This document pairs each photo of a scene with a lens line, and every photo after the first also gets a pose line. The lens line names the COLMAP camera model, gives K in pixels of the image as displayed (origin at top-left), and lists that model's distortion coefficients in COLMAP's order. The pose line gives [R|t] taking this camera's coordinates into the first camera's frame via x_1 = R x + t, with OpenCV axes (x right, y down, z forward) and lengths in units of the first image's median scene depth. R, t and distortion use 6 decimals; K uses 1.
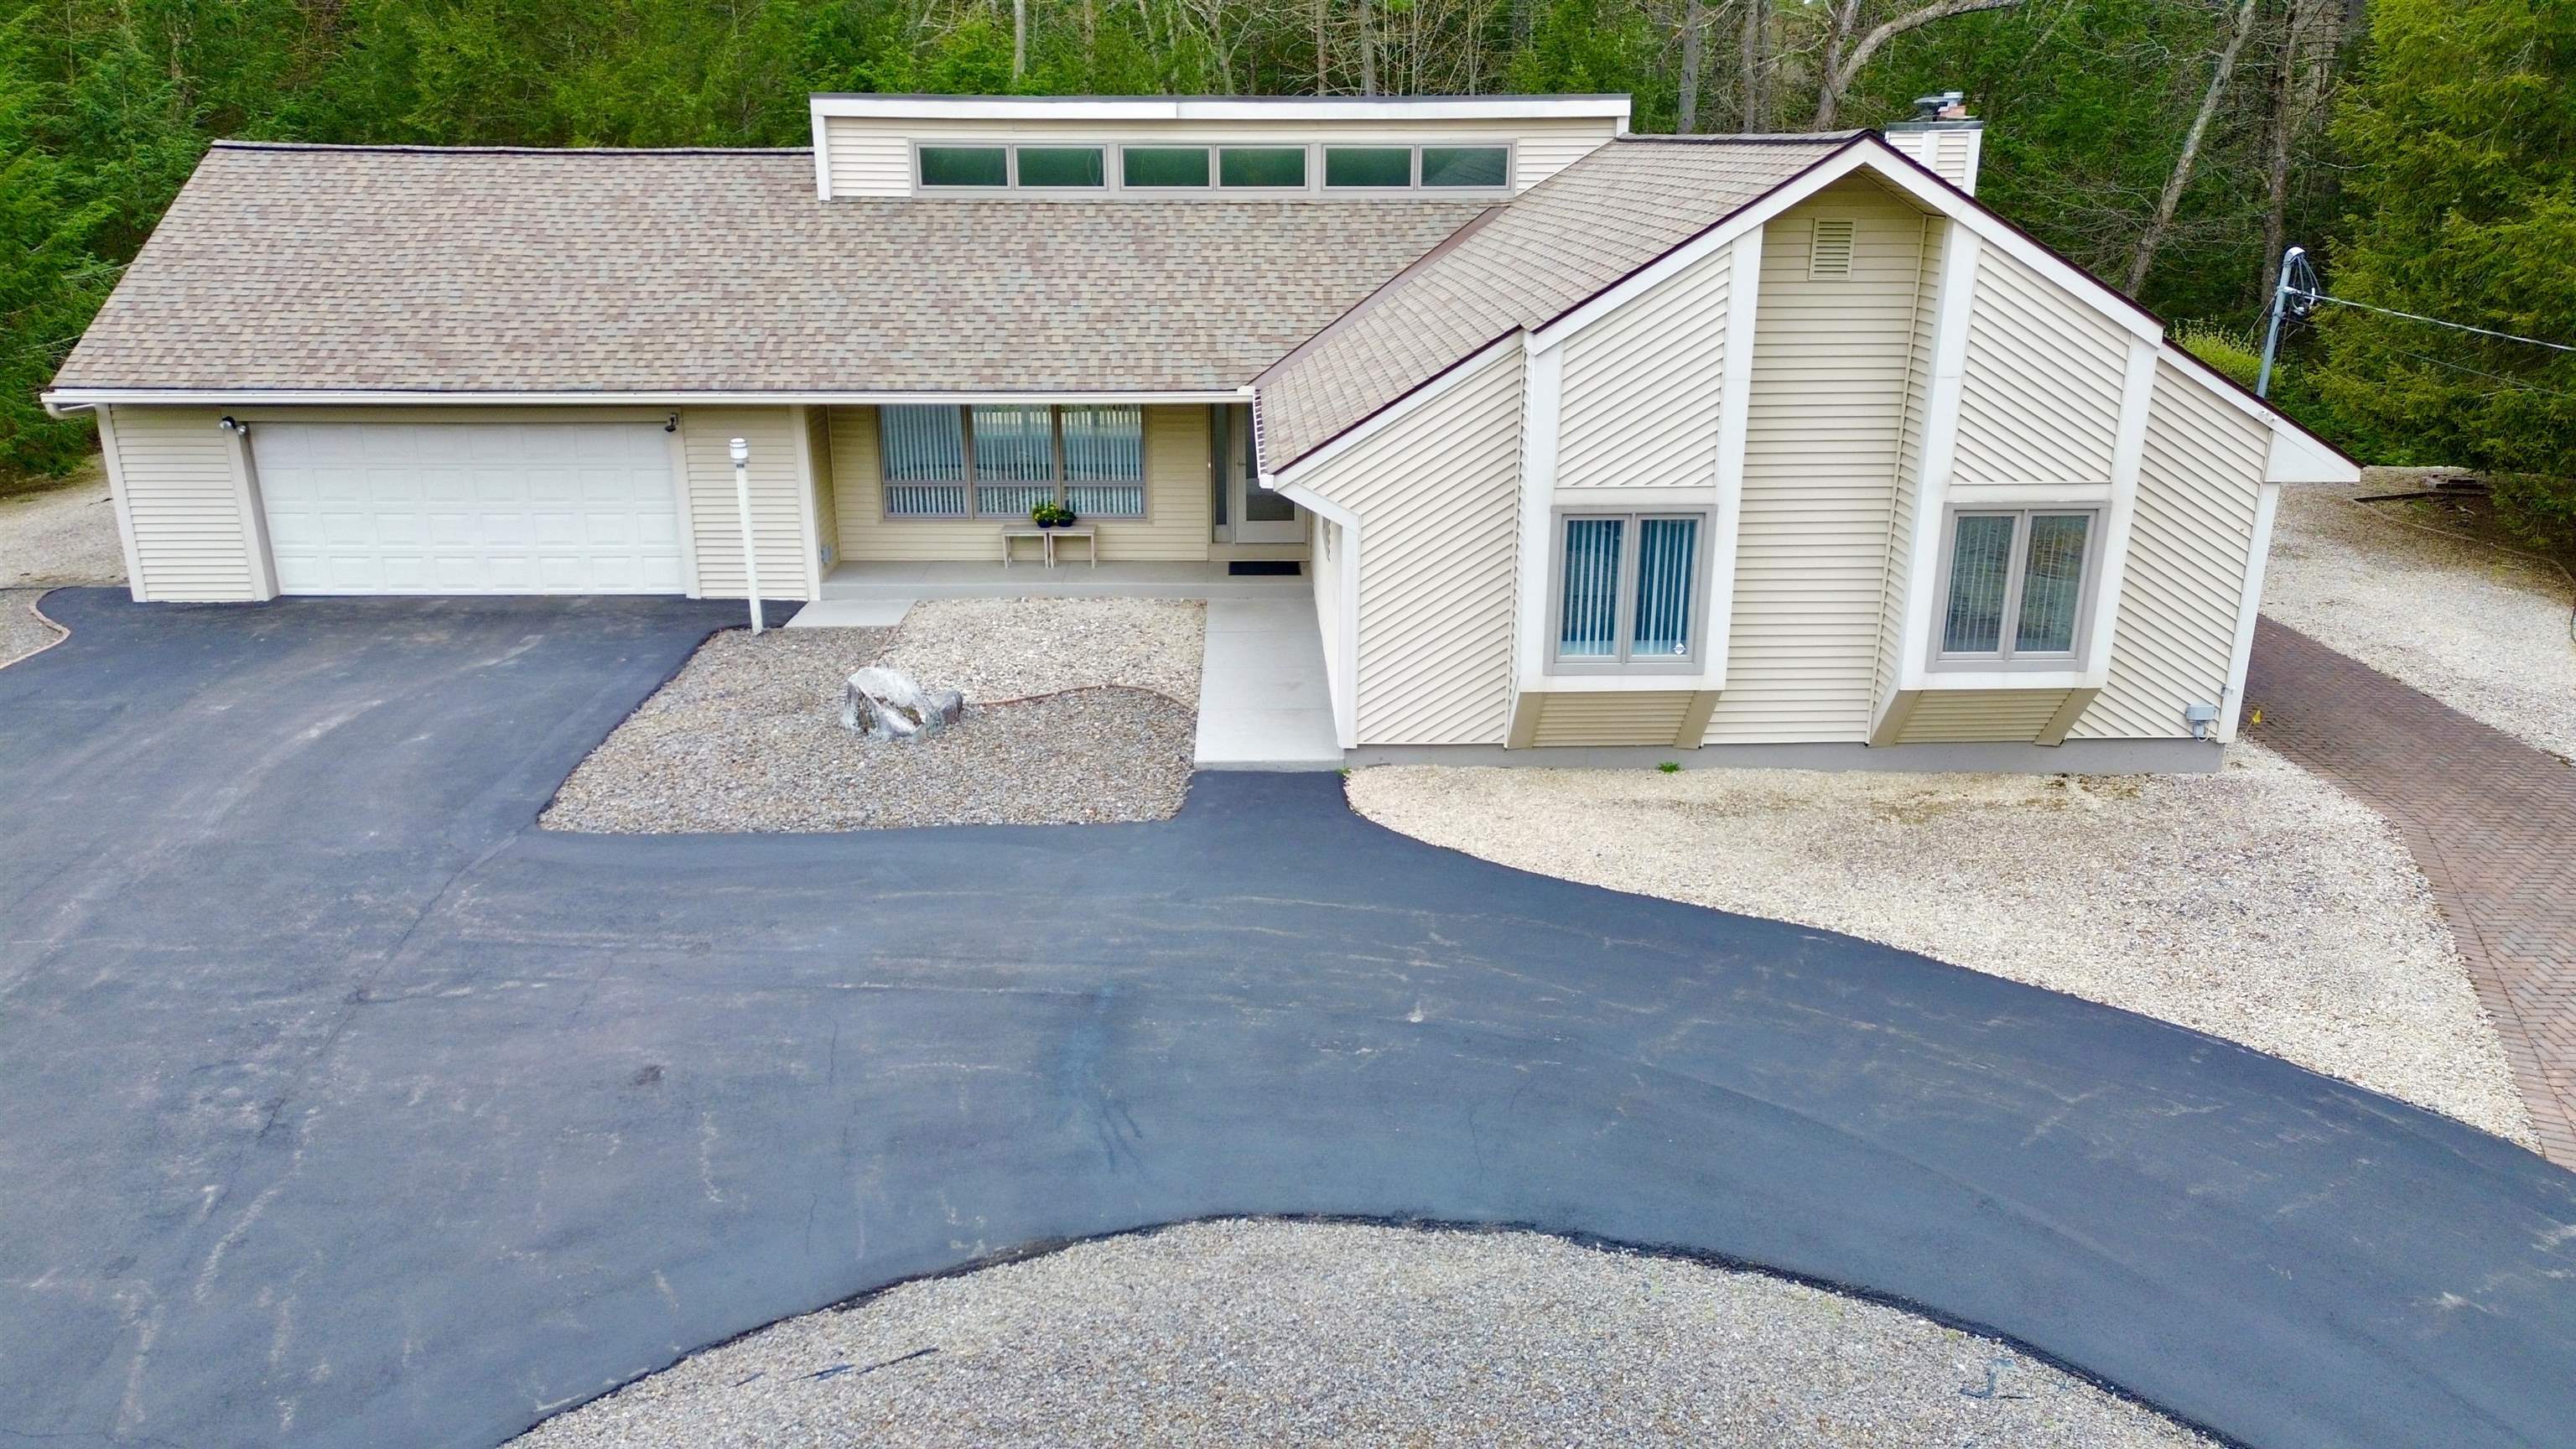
lens RADIAL K [[1814.1, 0, 1288.0], [0, 1814.1, 724.5], [0, 0, 1]] dist [0.057356, -0.024181]
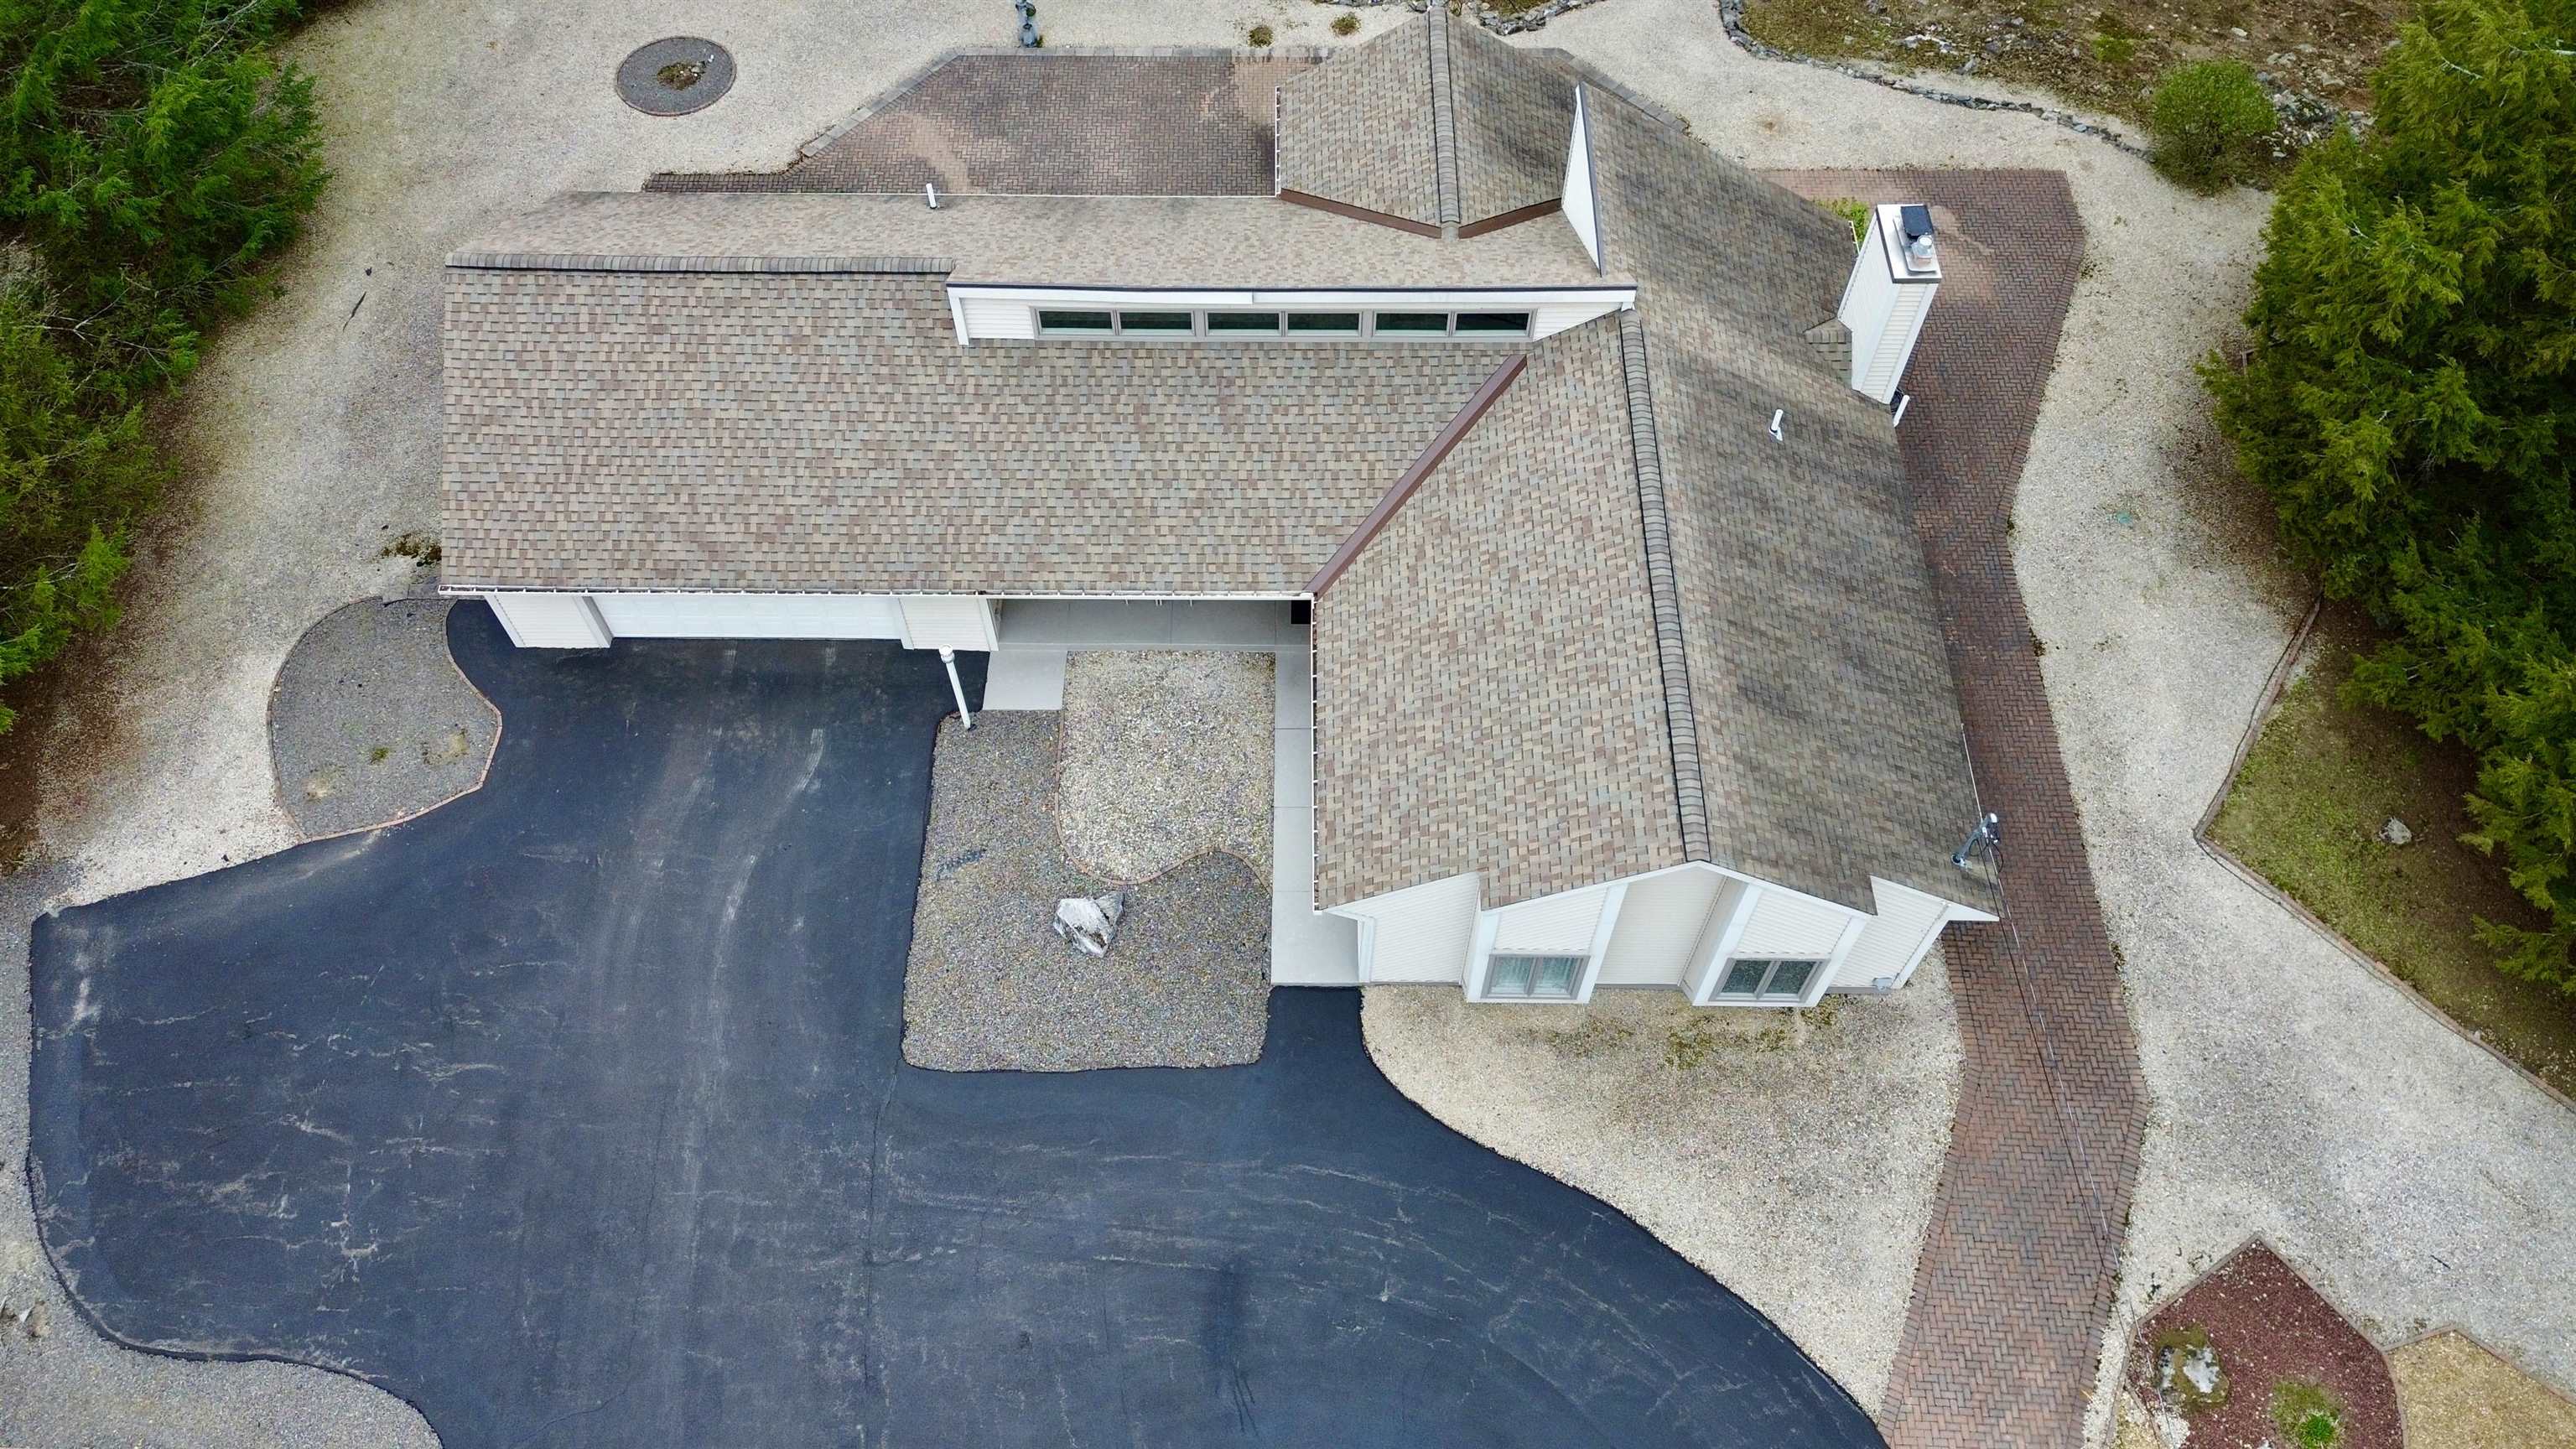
lens RADIAL K [[1803.9, 0, 1288.0], [0, 1803.9, 724.5], [0, 0, 1]] dist [0.085938, -0.090138]
pose [[0.999571, 0.026108, -0.013262, -0.020569], [-0.011542, 0.767479, 0.640970, -1.222604], [0.026913, -0.640542, 0.767451, -0.122279]]
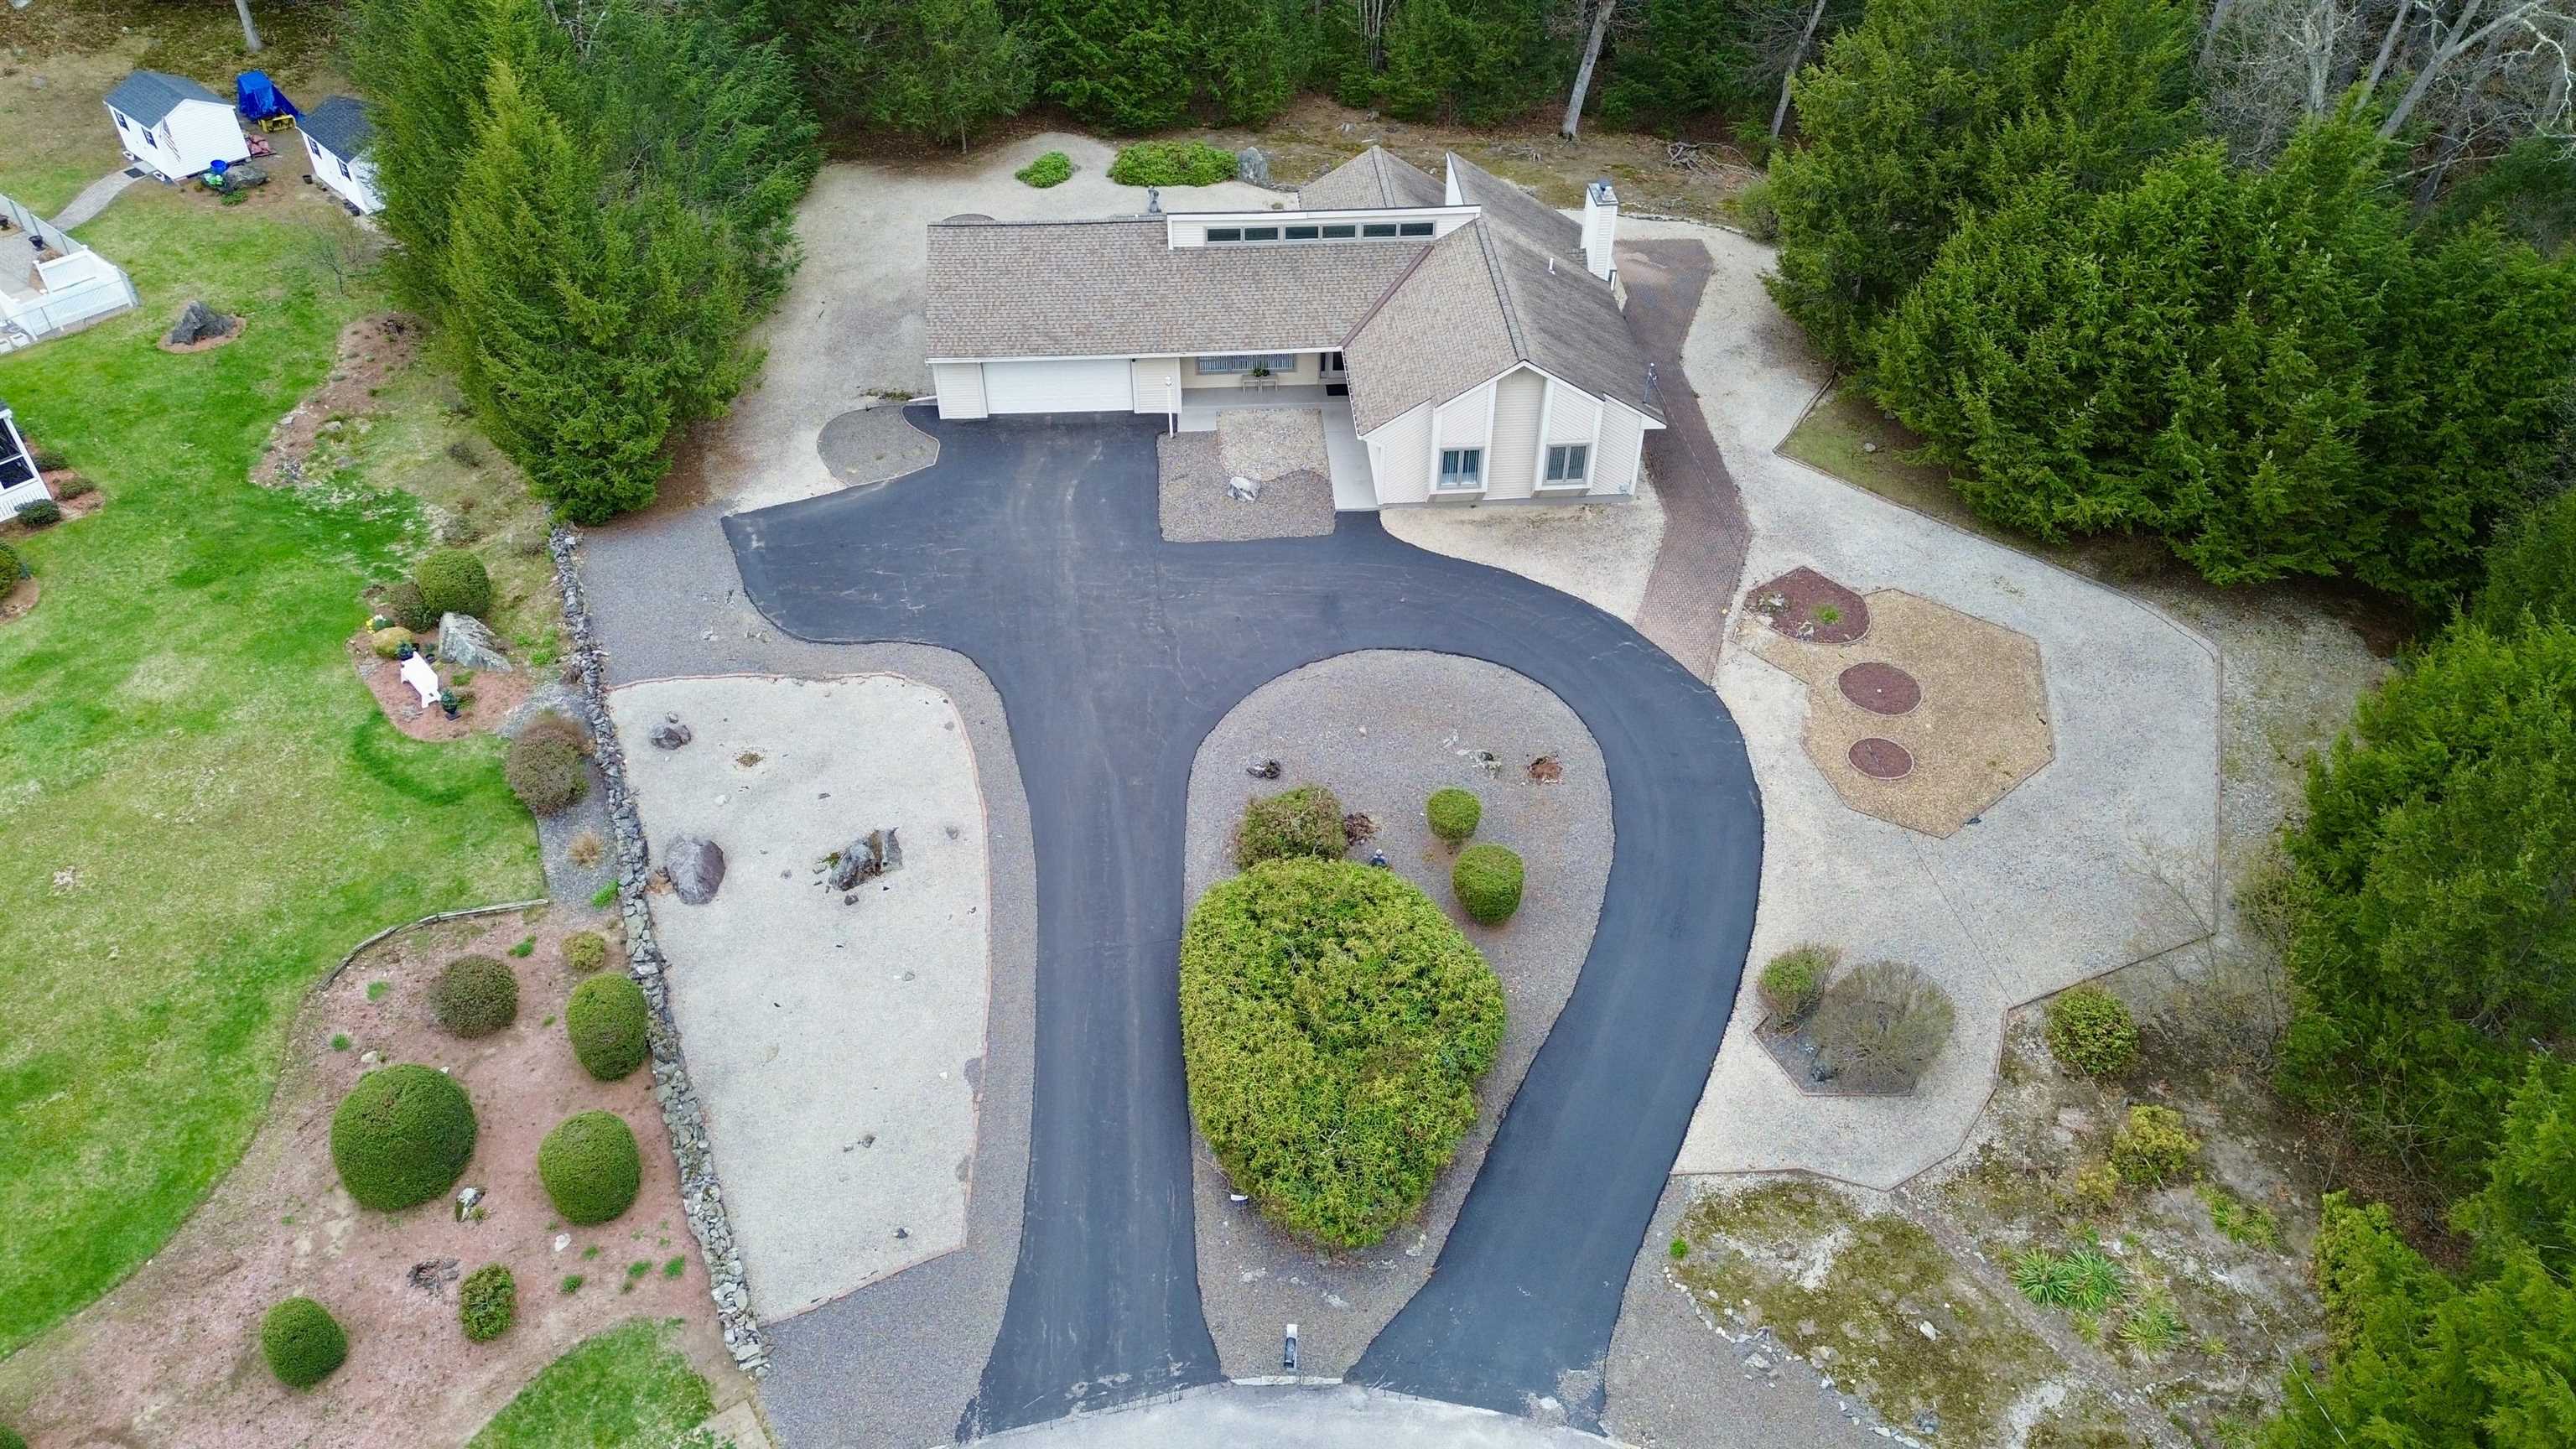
lens RADIAL K [[1803.3, 0, 1288.0], [0, 1803.3, 724.5], [0, 0, 1]] dist [0.108425, -0.111472]
pose [[0.999113, -0.023323, 0.035060, -0.271414], [0.008107, 0.923564, 0.383359, -0.915219], [-0.041321, -0.382735, 0.922934, -2.315716]]
